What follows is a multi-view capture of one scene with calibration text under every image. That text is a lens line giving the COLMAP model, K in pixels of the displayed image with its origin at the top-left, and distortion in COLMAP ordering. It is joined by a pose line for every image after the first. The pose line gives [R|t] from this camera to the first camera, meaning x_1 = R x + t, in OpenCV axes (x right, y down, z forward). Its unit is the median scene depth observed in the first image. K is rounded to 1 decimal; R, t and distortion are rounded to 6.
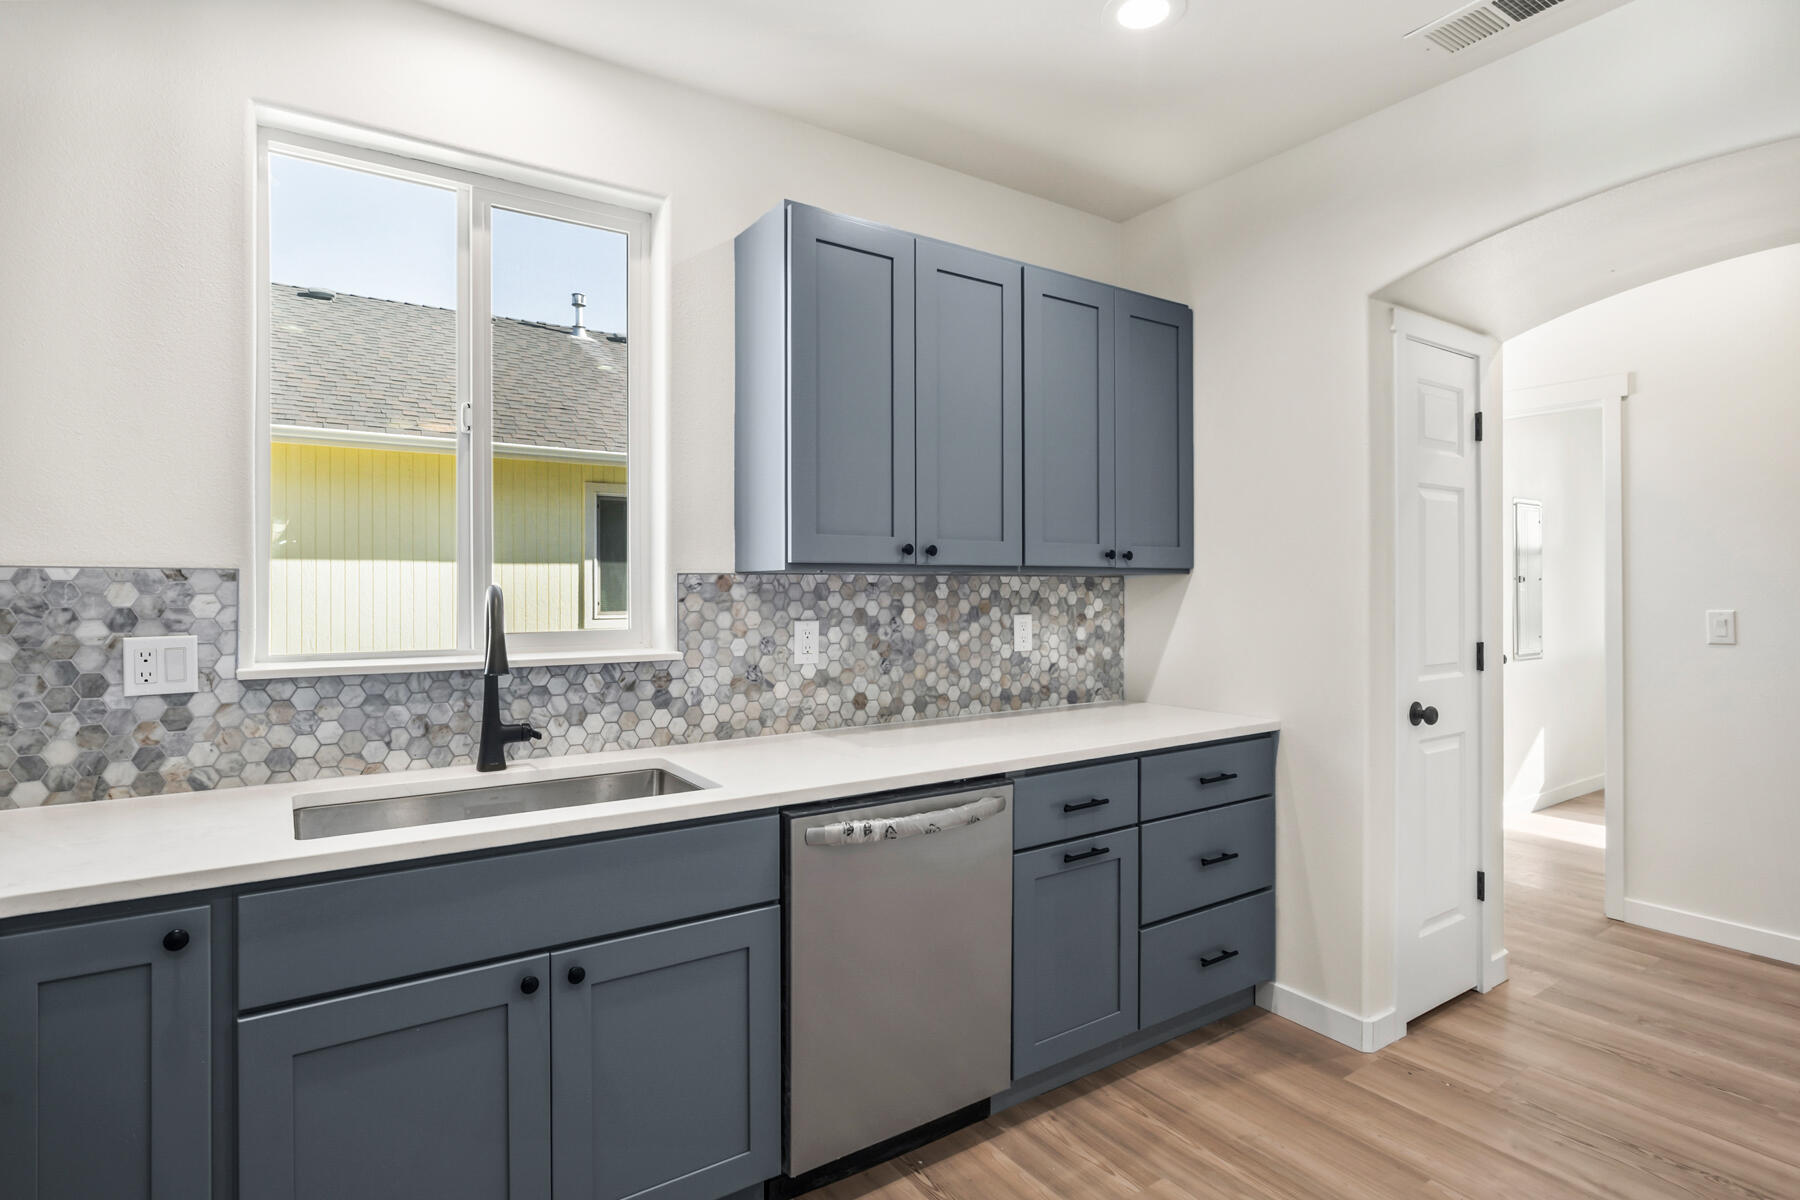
lens RADIAL K [[911.8, 0, 903.1], [0, 911.8, 589.4], [0, 0, 1]] dist [-0.023691, 0.012440]
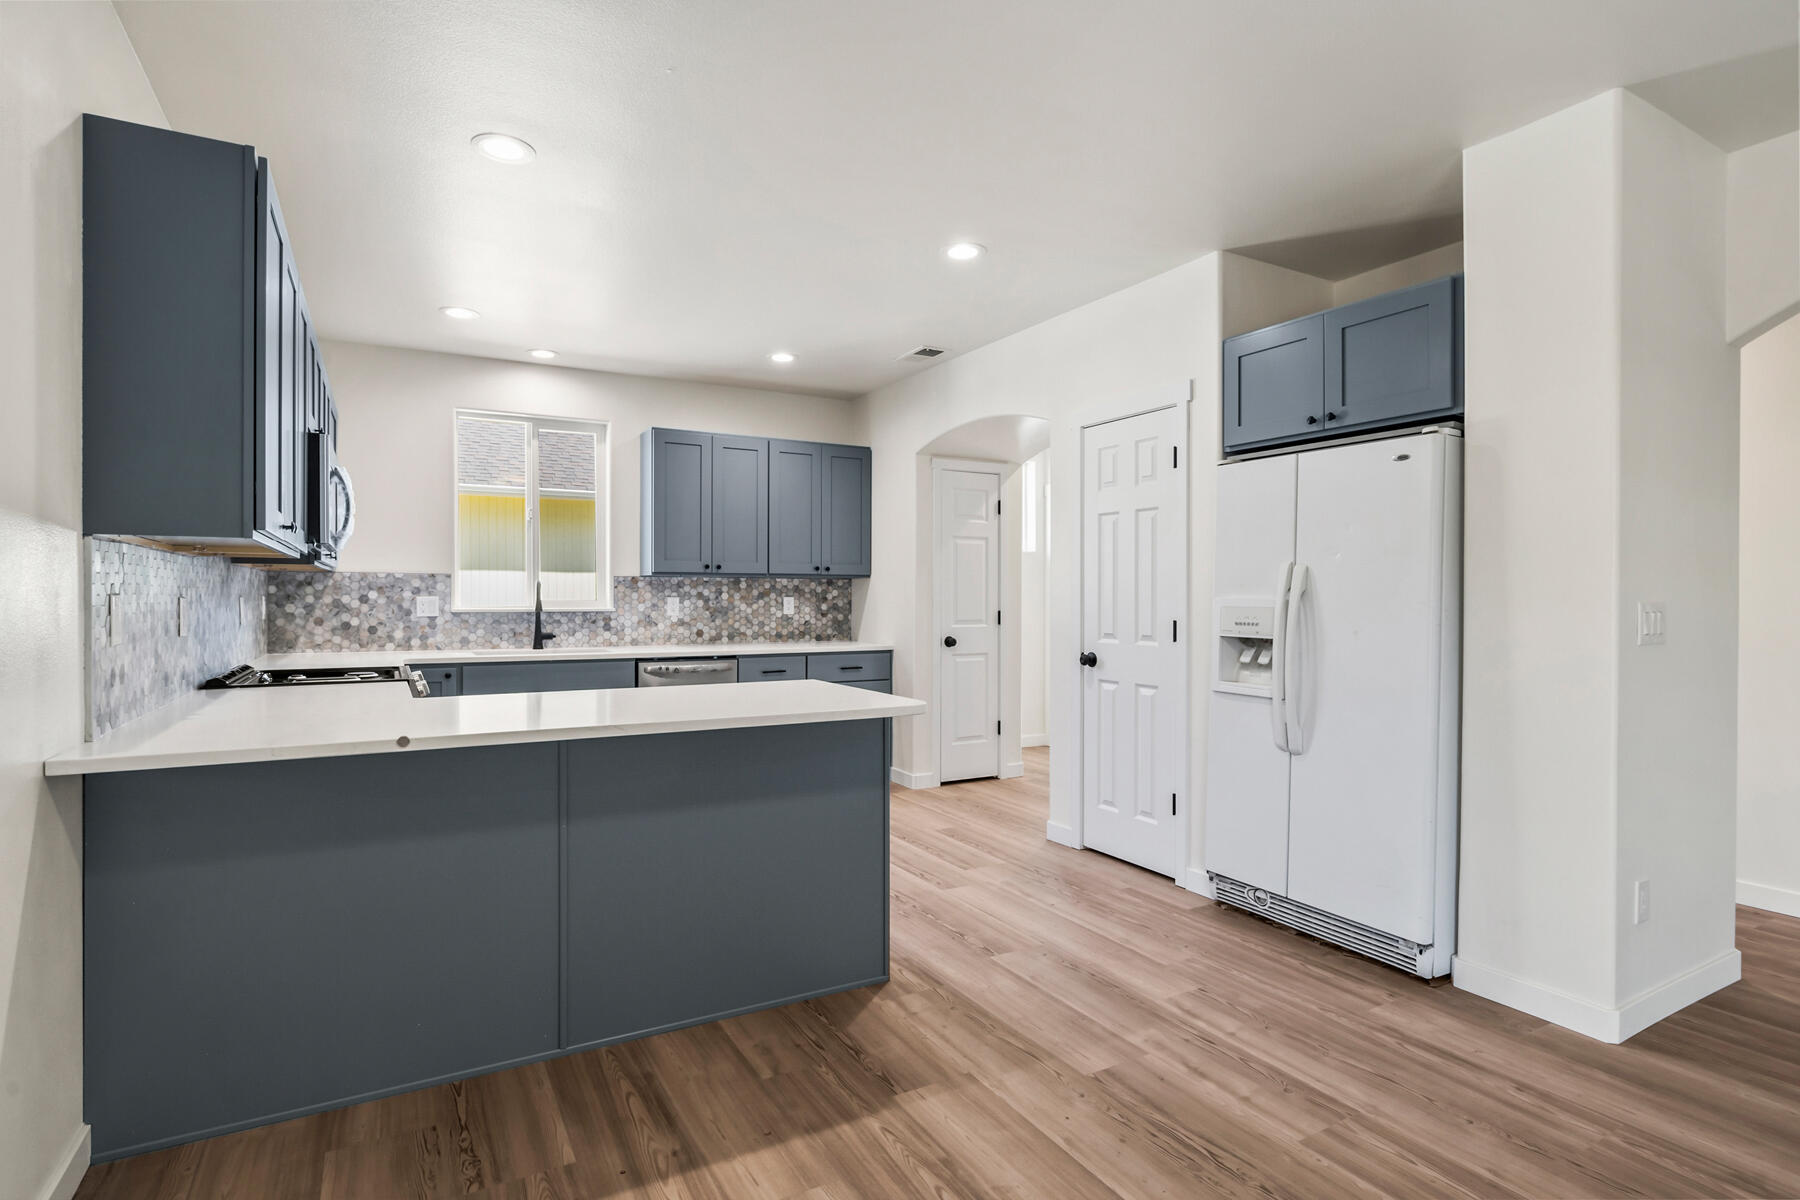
lens RADIAL K [[911.8, 0, 902.6], [0, 911.8, 601.6], [0, 0, 1]] dist [-0.023691, 0.012440]
pose [[0.996794, 0.004824, -0.079868, 0.680557], [-0.004447, 0.999978, 0.004893, 0.033169], [0.079890, -0.004522, 0.996793, -1.296018]]
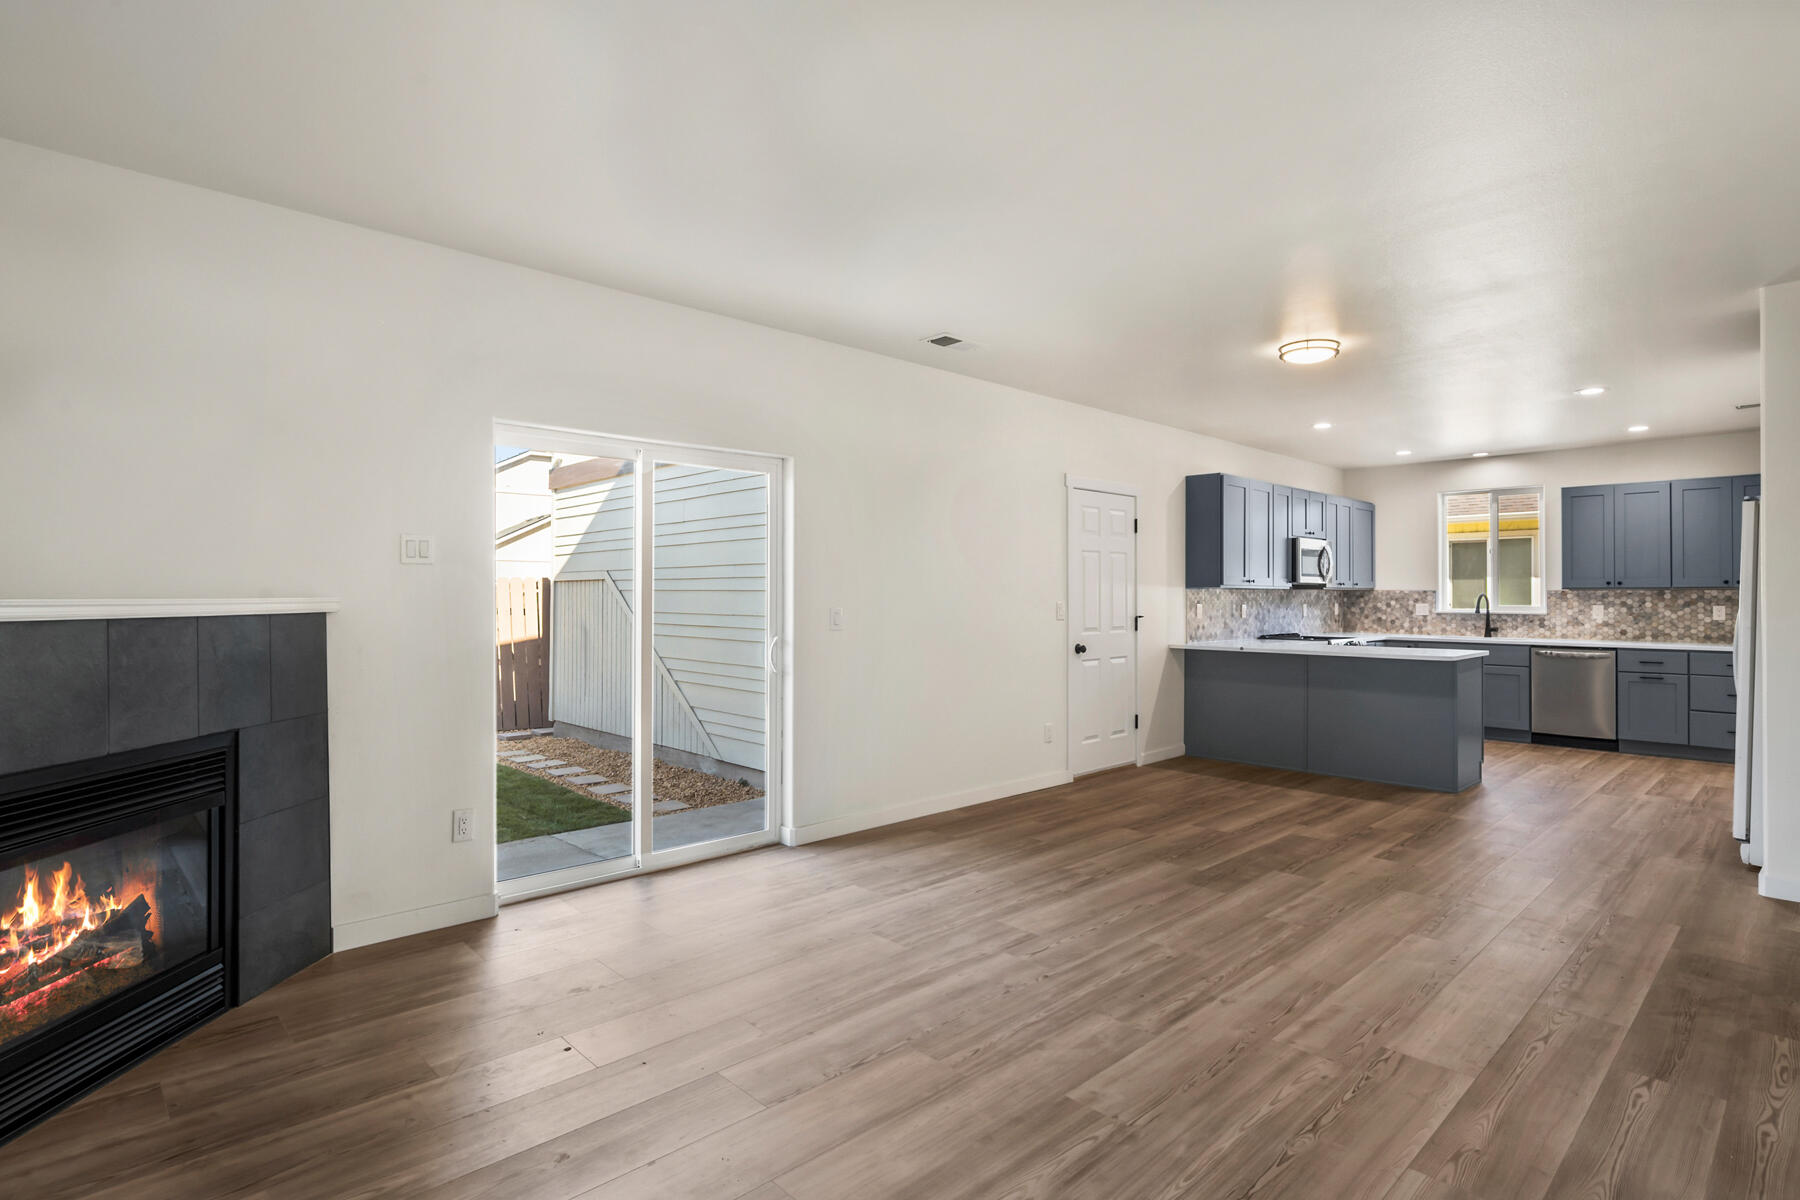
lens RADIAL K [[911.8, 0, 893.4], [0, 911.8, 594.6], [0, 0, 1]] dist [-0.023691, 0.012440]
pose [[0.159550, 0.000005, -0.987190, 2.696685], [-0.003716, 0.999993, -0.000596, 0.009555], [0.987183, 0.003763, 0.159549, -1.990574]]
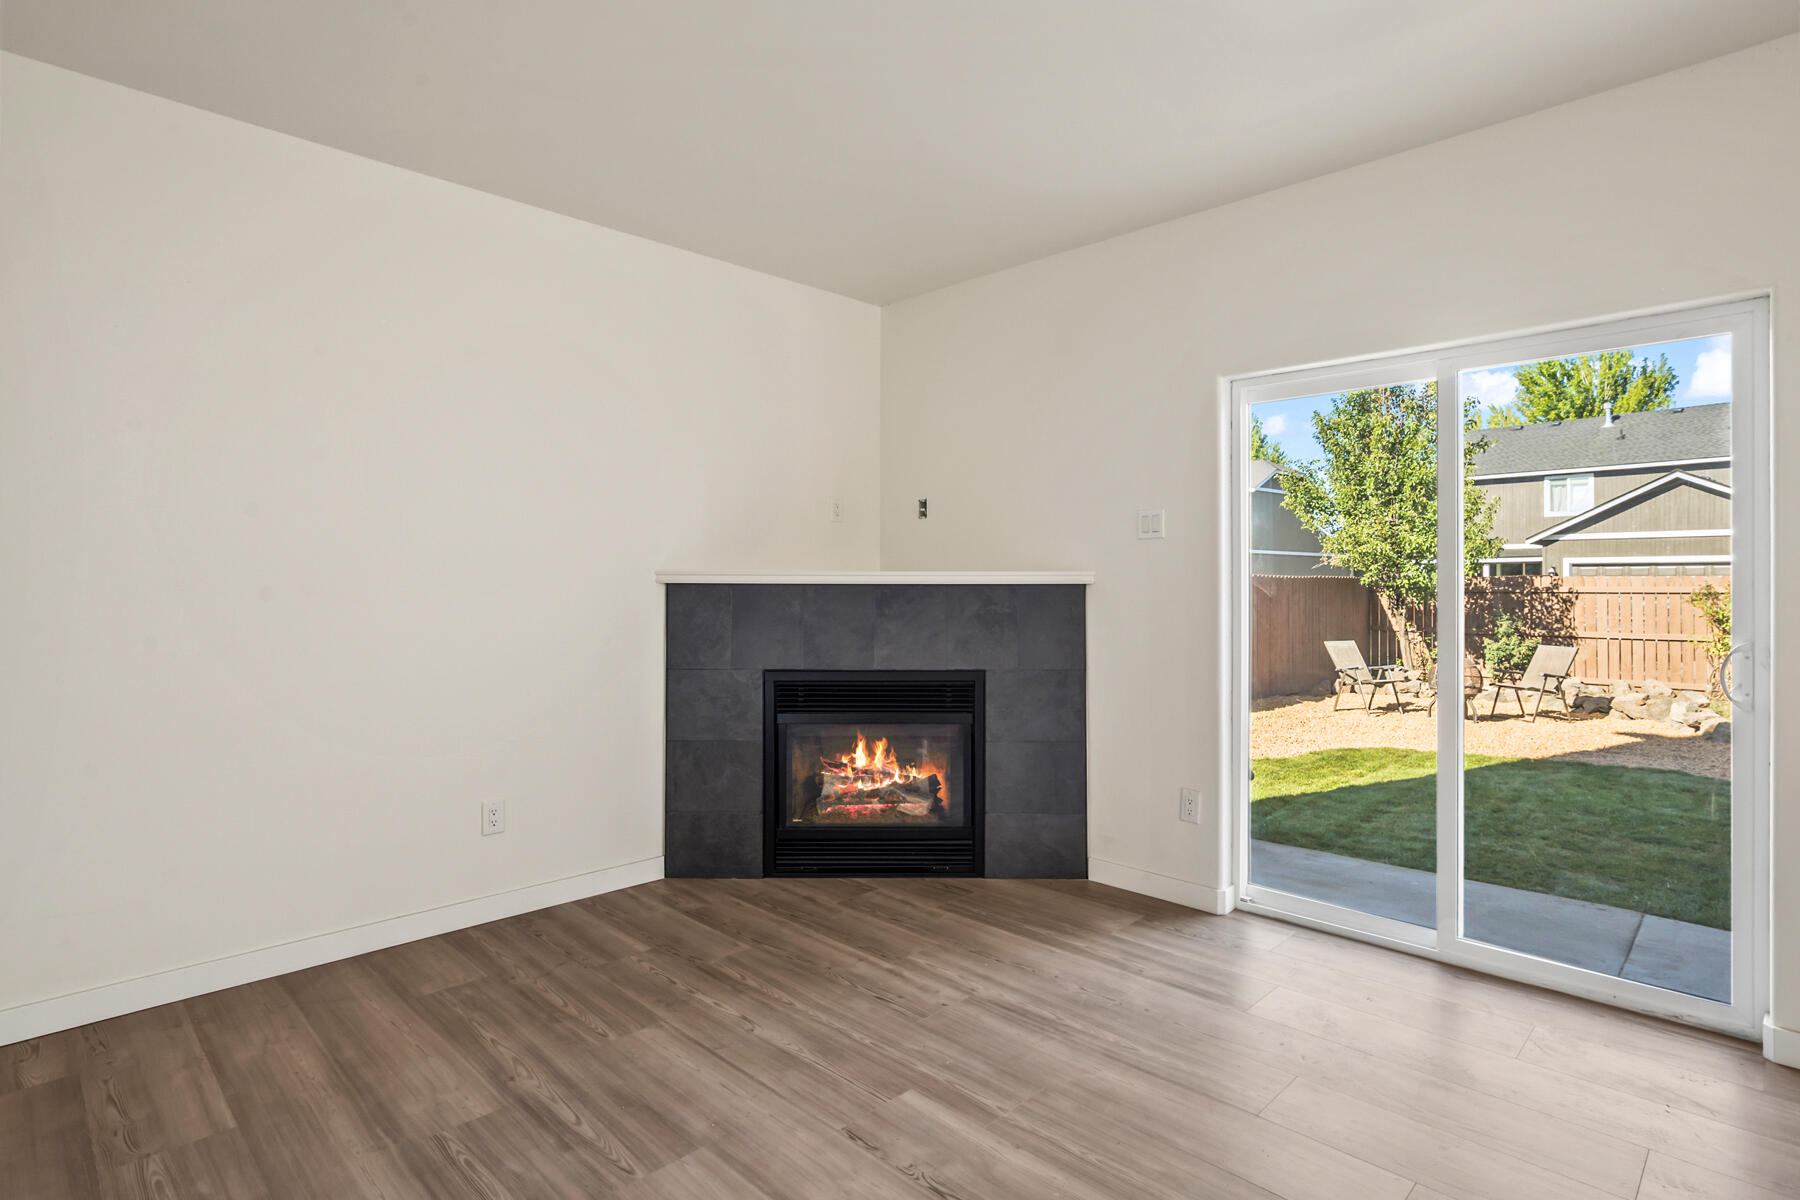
lens RADIAL K [[911.8, 0, 941.5], [0, 911.8, 556.3], [0, 0, 1]] dist [-0.023691, 0.012440]
pose [[-0.973993, -0.009201, -0.226392, 1.881311], [-0.004173, 0.999734, -0.022678, 0.021027], [0.226540, -0.021144, -0.973772, -1.142421]]
